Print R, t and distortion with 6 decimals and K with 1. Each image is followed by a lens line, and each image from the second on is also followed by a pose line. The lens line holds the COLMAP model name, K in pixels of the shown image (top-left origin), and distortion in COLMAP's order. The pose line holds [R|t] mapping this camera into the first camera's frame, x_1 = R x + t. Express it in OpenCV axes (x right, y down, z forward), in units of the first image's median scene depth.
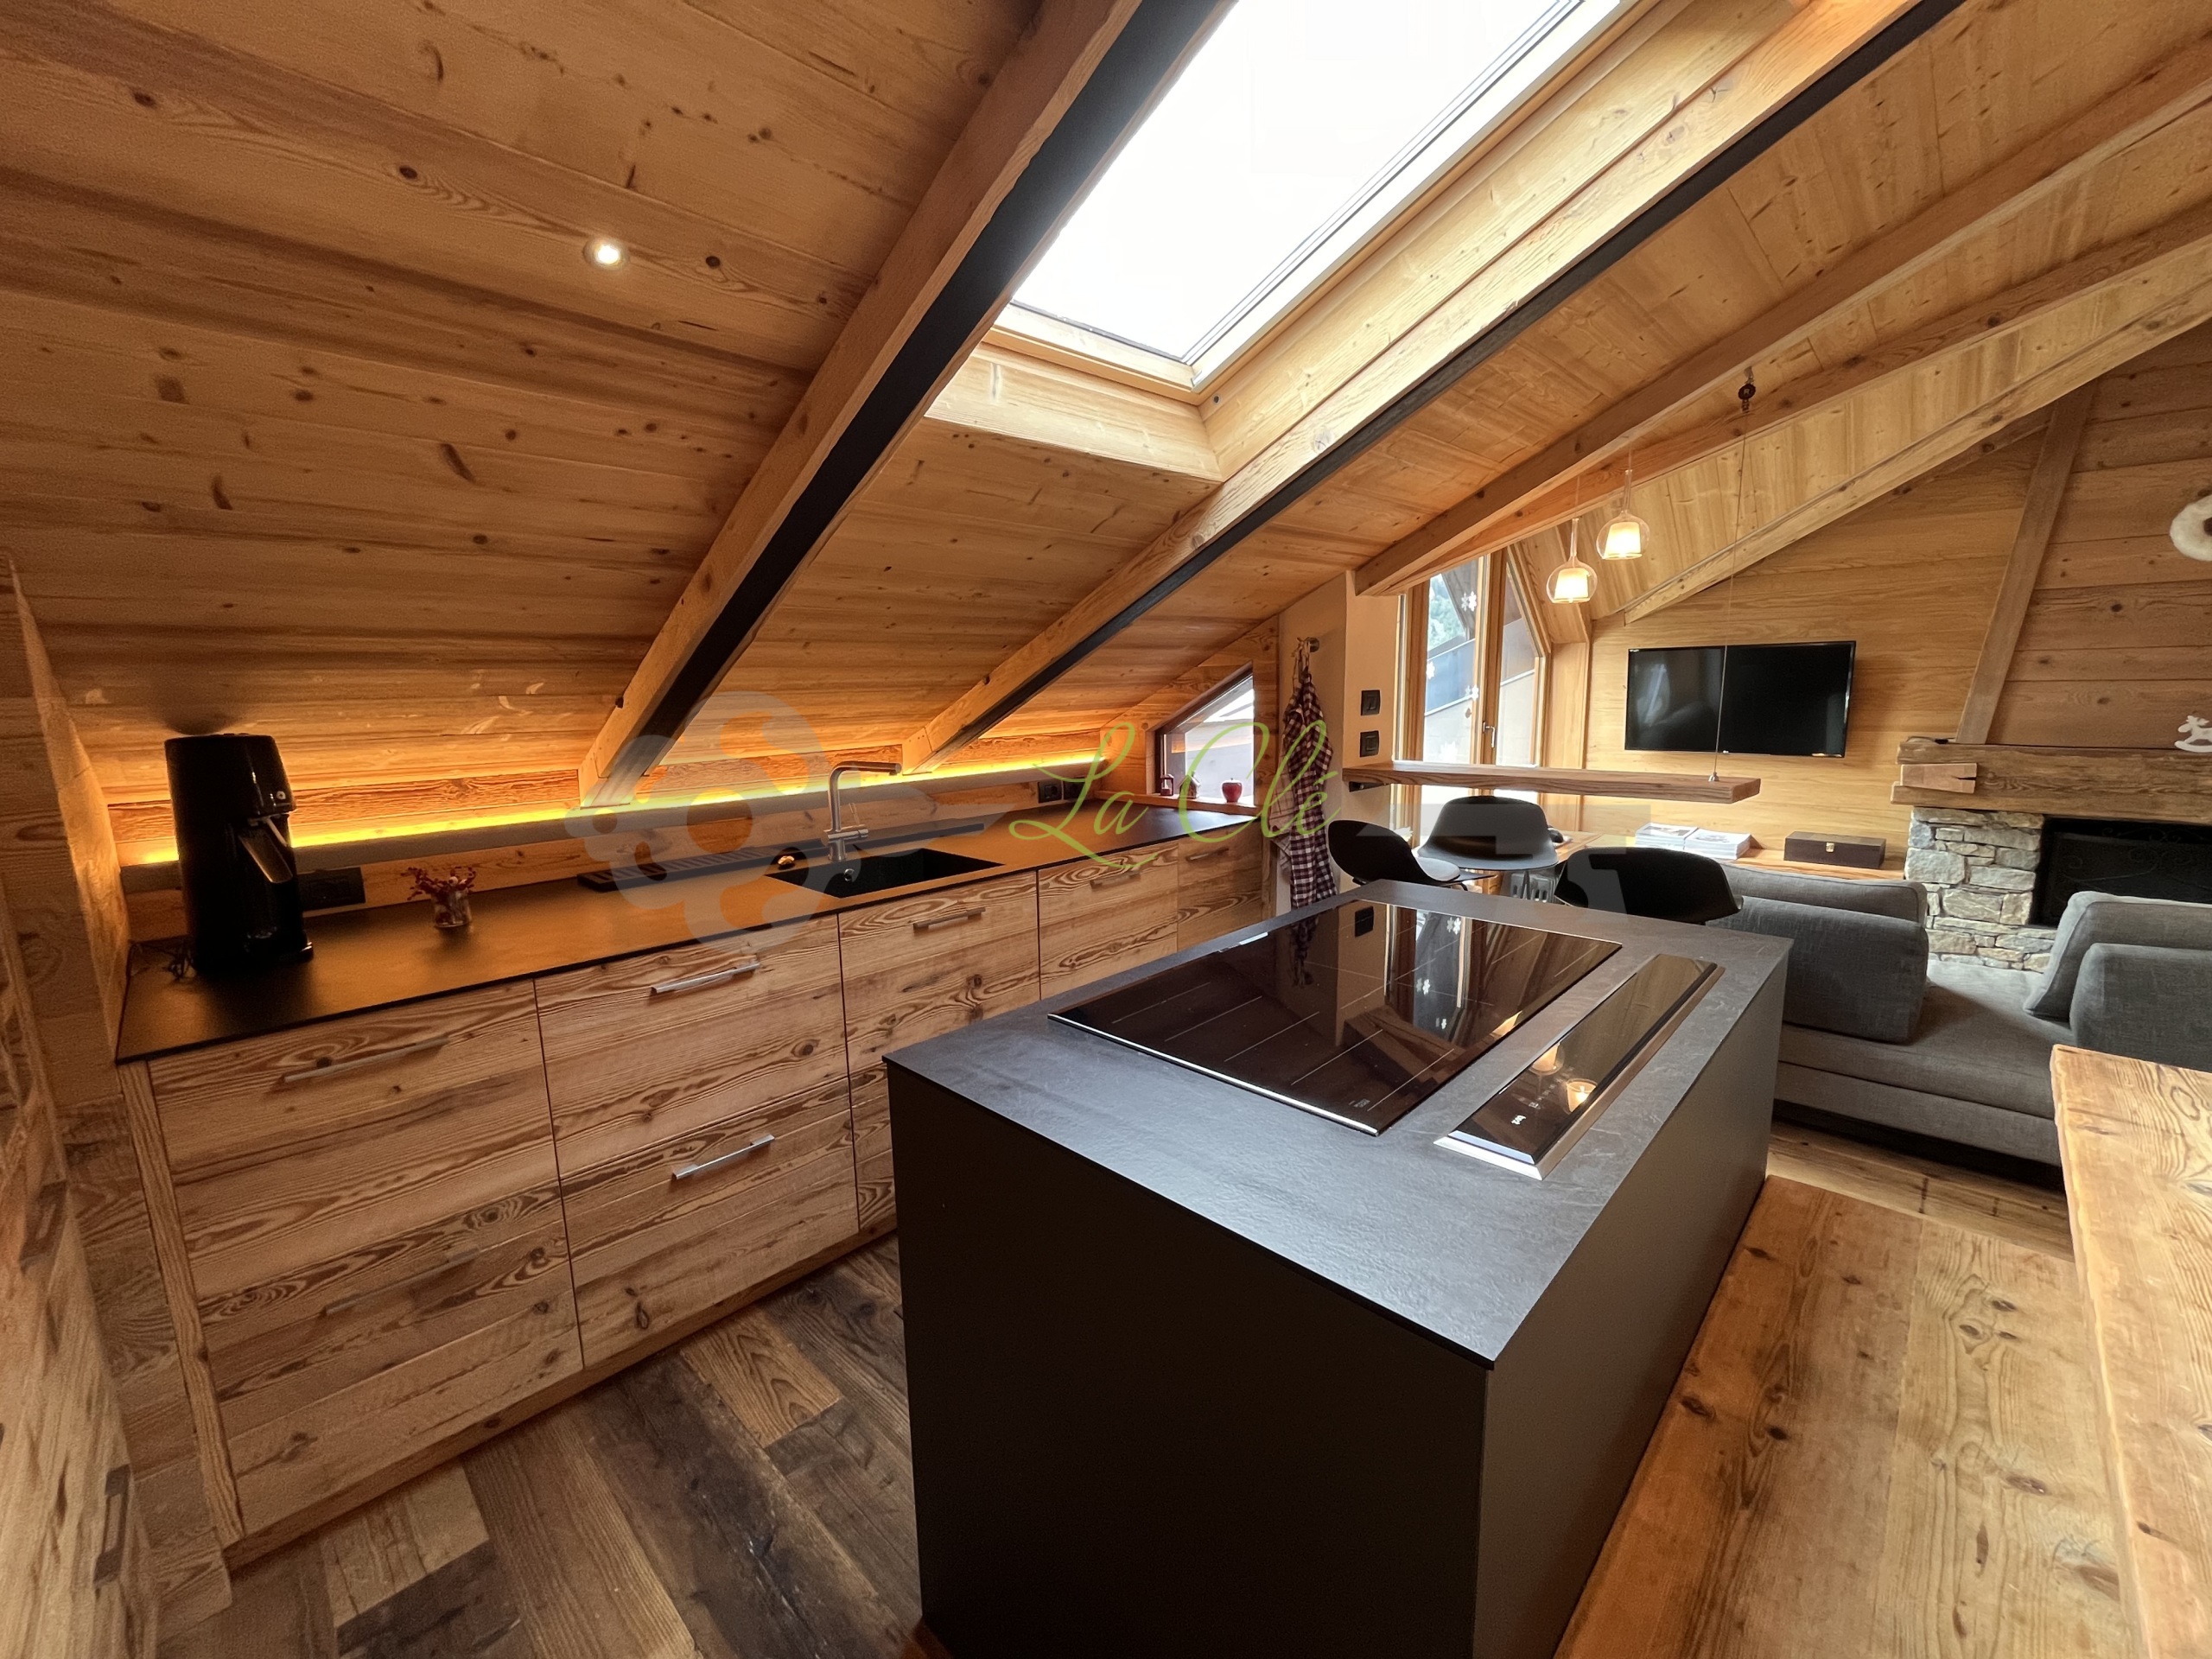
lens RADIAL K [[895.3, 0, 1106.7], [0, 895.3, 825.7], [0, 0, 1]] dist [-0.005733, 0.000036]
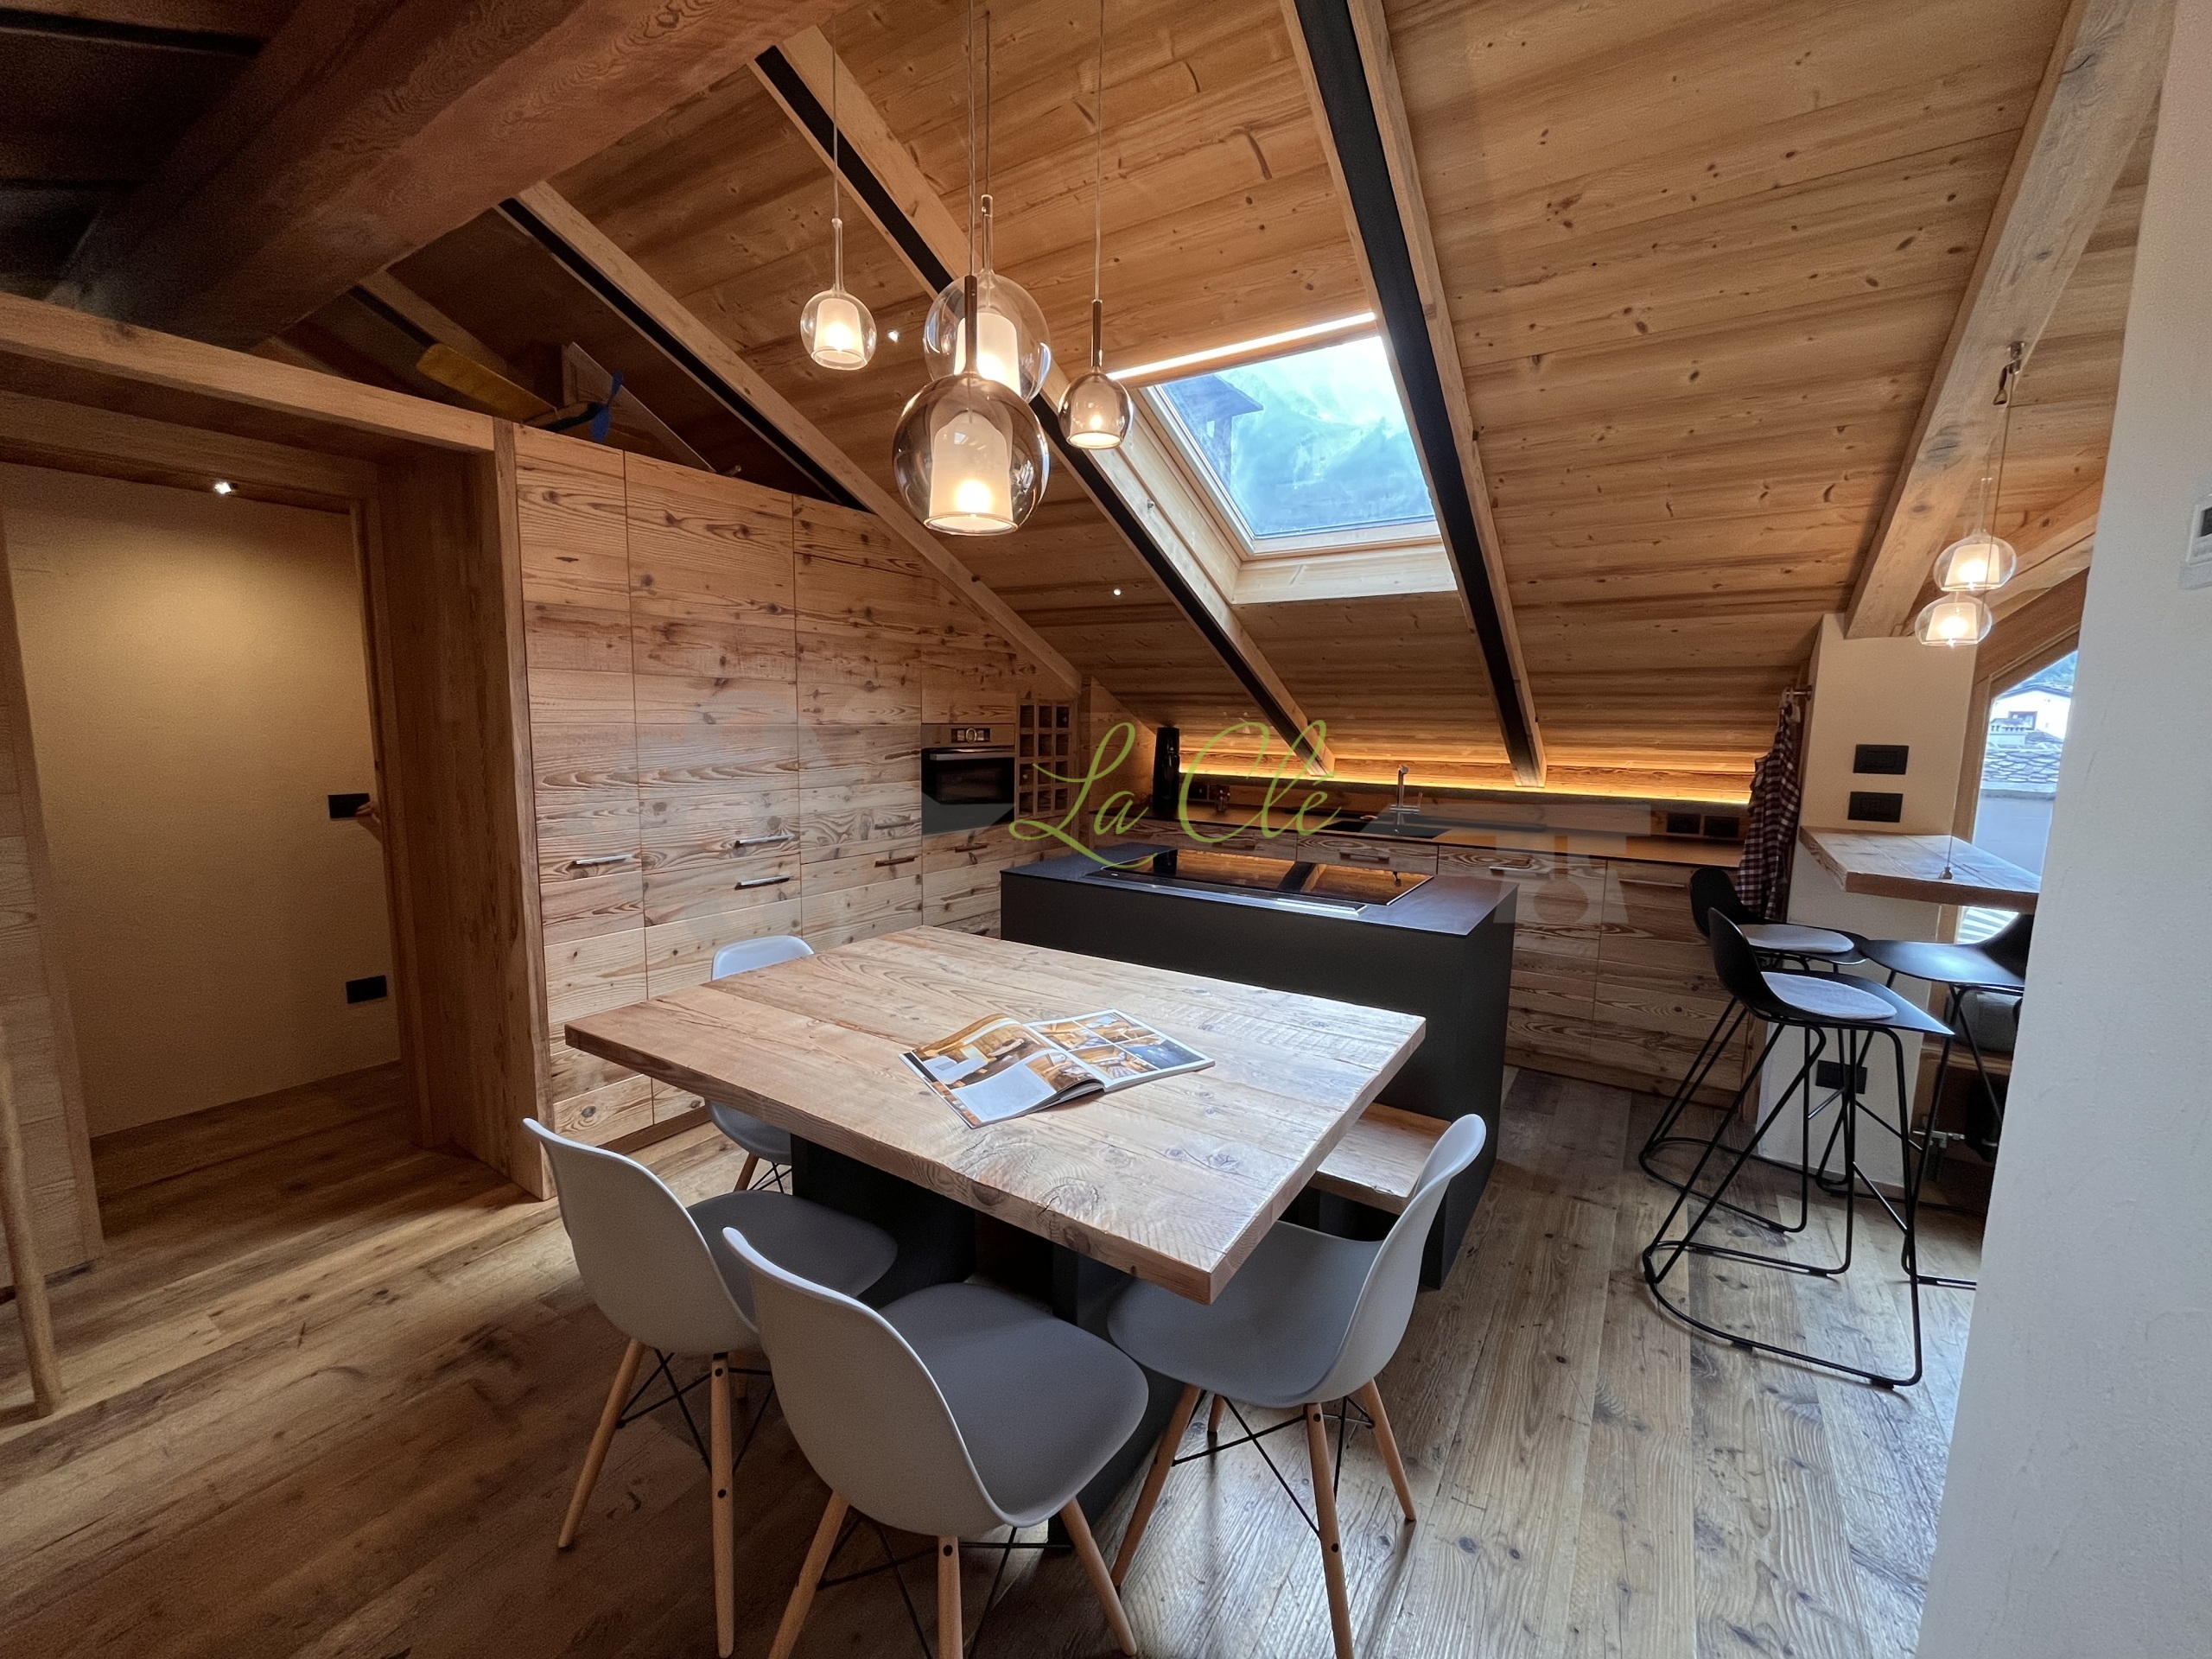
lens RADIAL K [[895.3, 0, 1105.2], [0, 895.3, 832.6], [0, 0, 1]] dist [-0.005733, 0.000036]
pose [[0.203337, 0.154594, -0.966827, 1.139667], [-0.173375, 0.977537, 0.119843, -0.049218], [0.963636, 0.143255, 0.225572, 0.112130]]
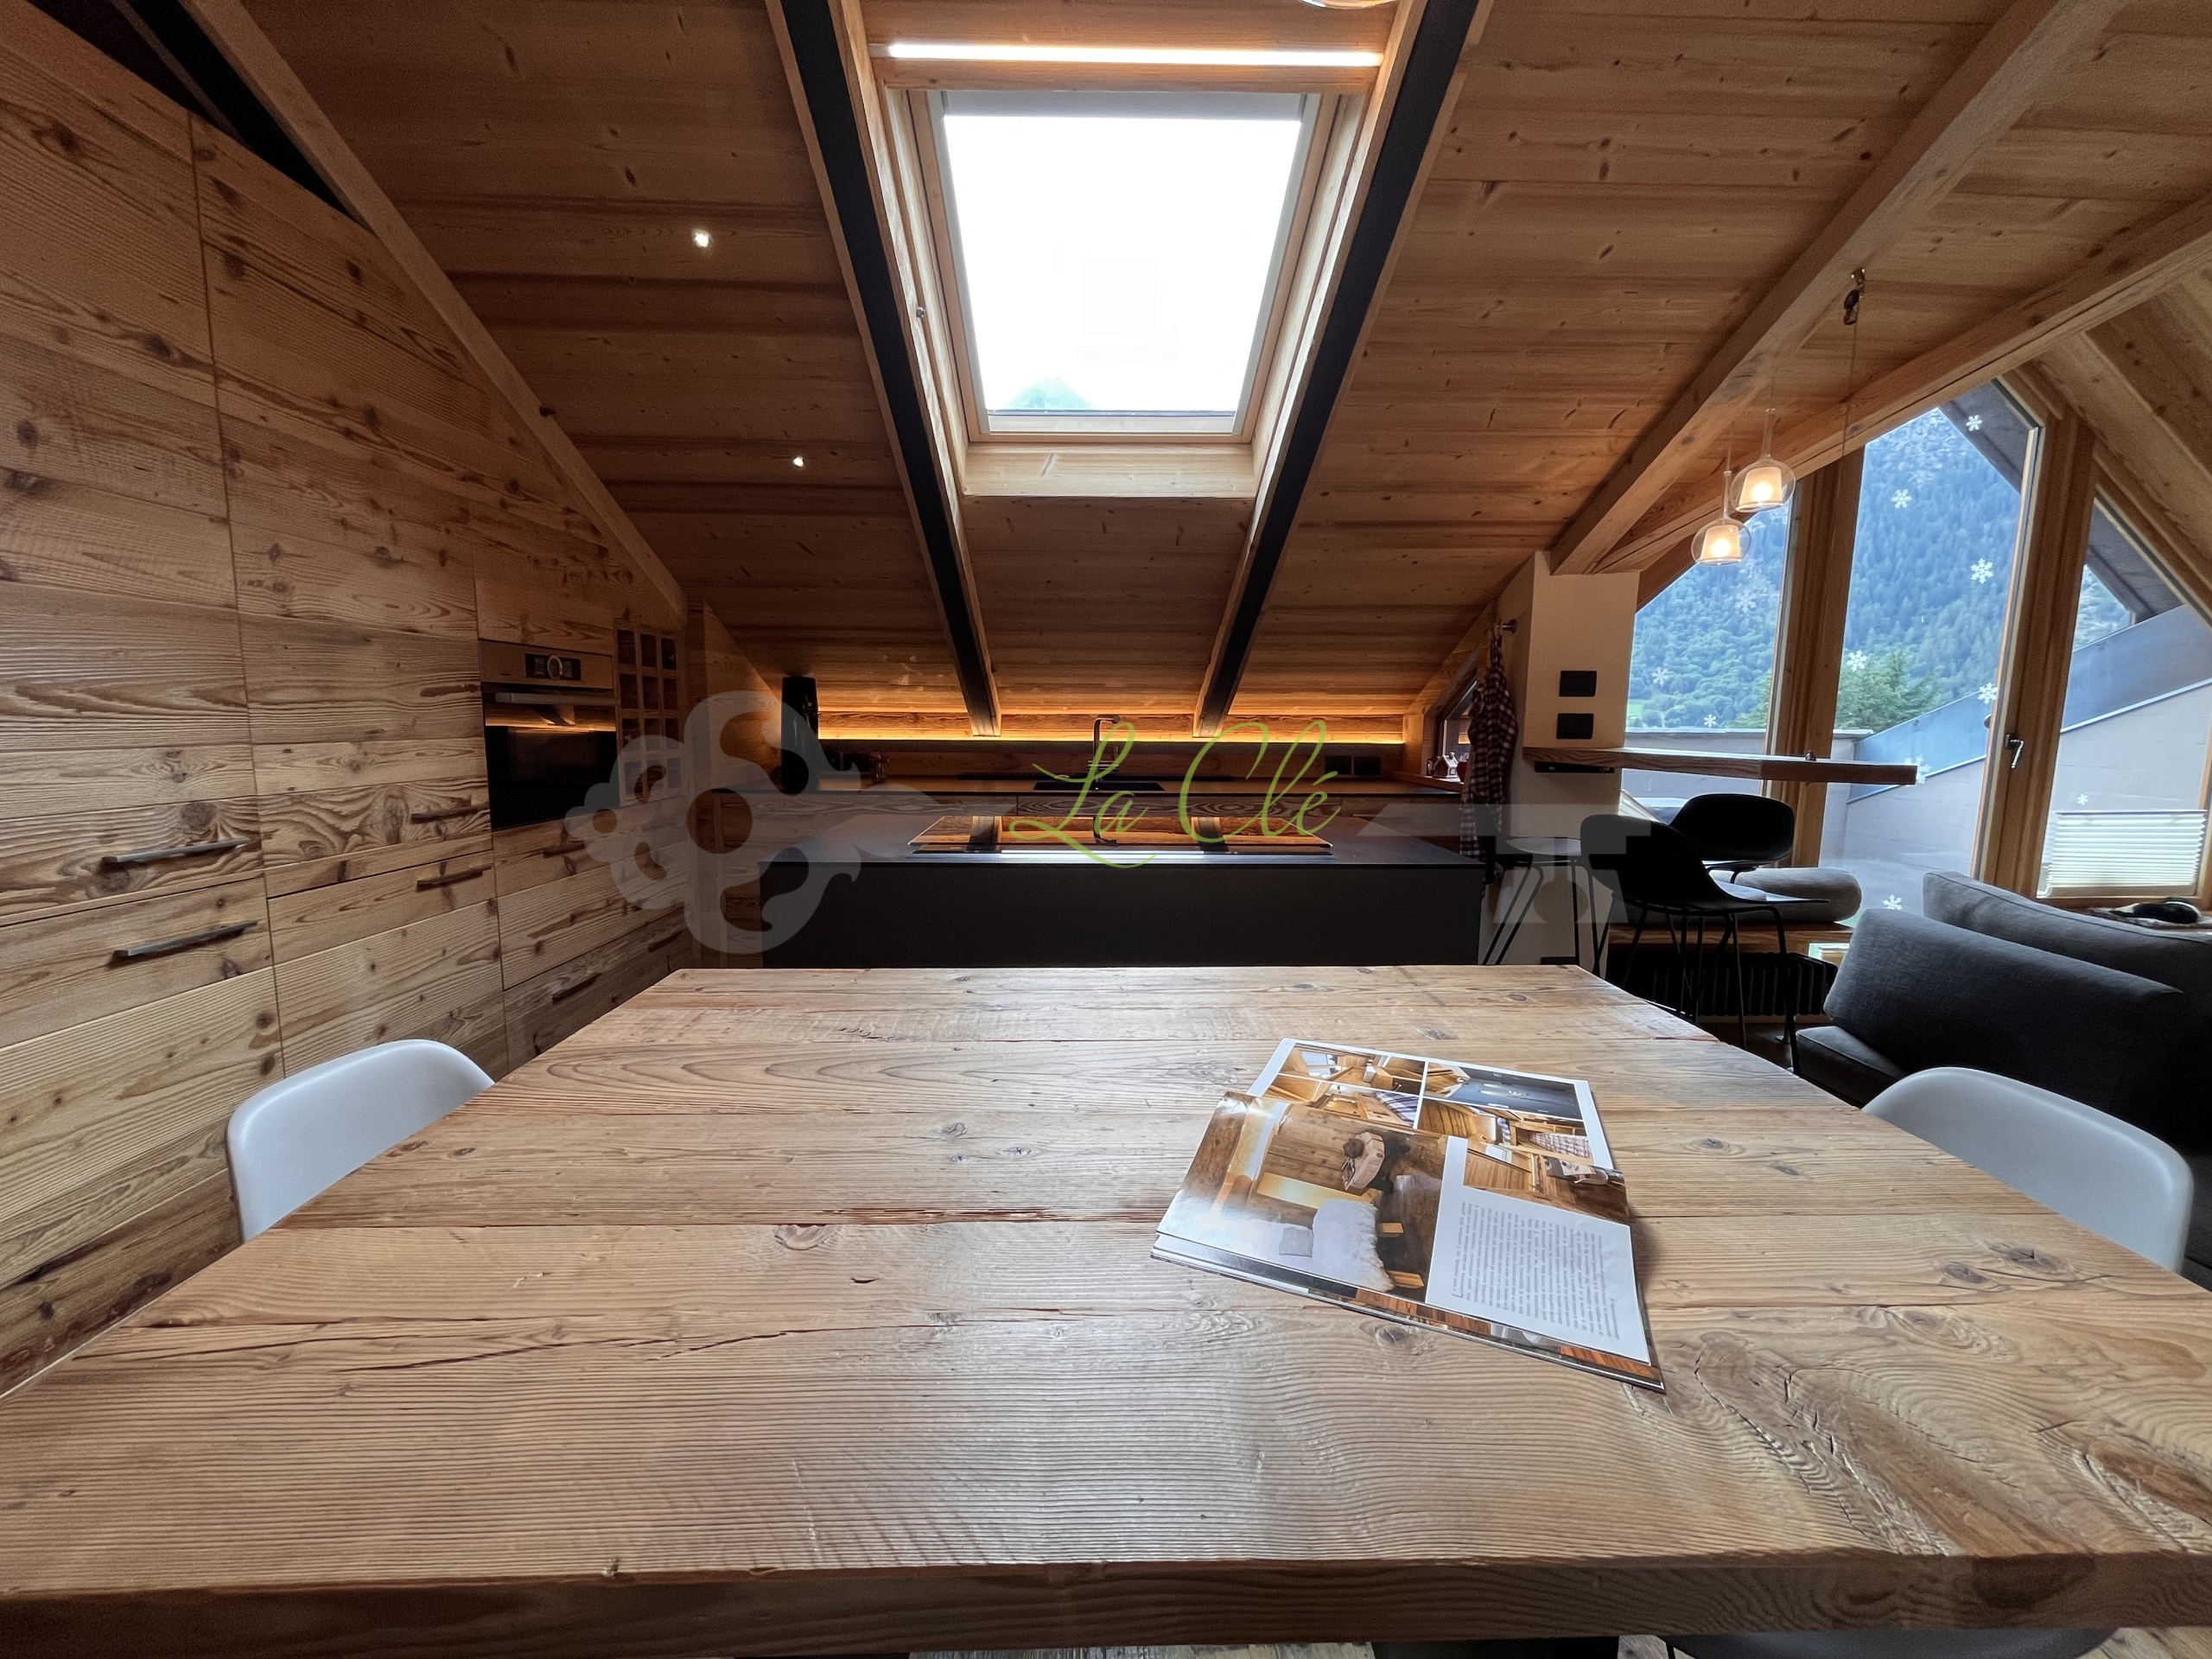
lens RADIAL K [[895.3, 0, 1104.3], [0, 895.3, 832.6], [0, 0, 1]] dist [-0.005733, 0.000036]
pose [[0.719338, 0.116833, -0.684765, 0.705882], [-0.132173, 0.990767, 0.030196, 0.071086], [0.681970, 0.068787, 0.728138, -0.056471]]
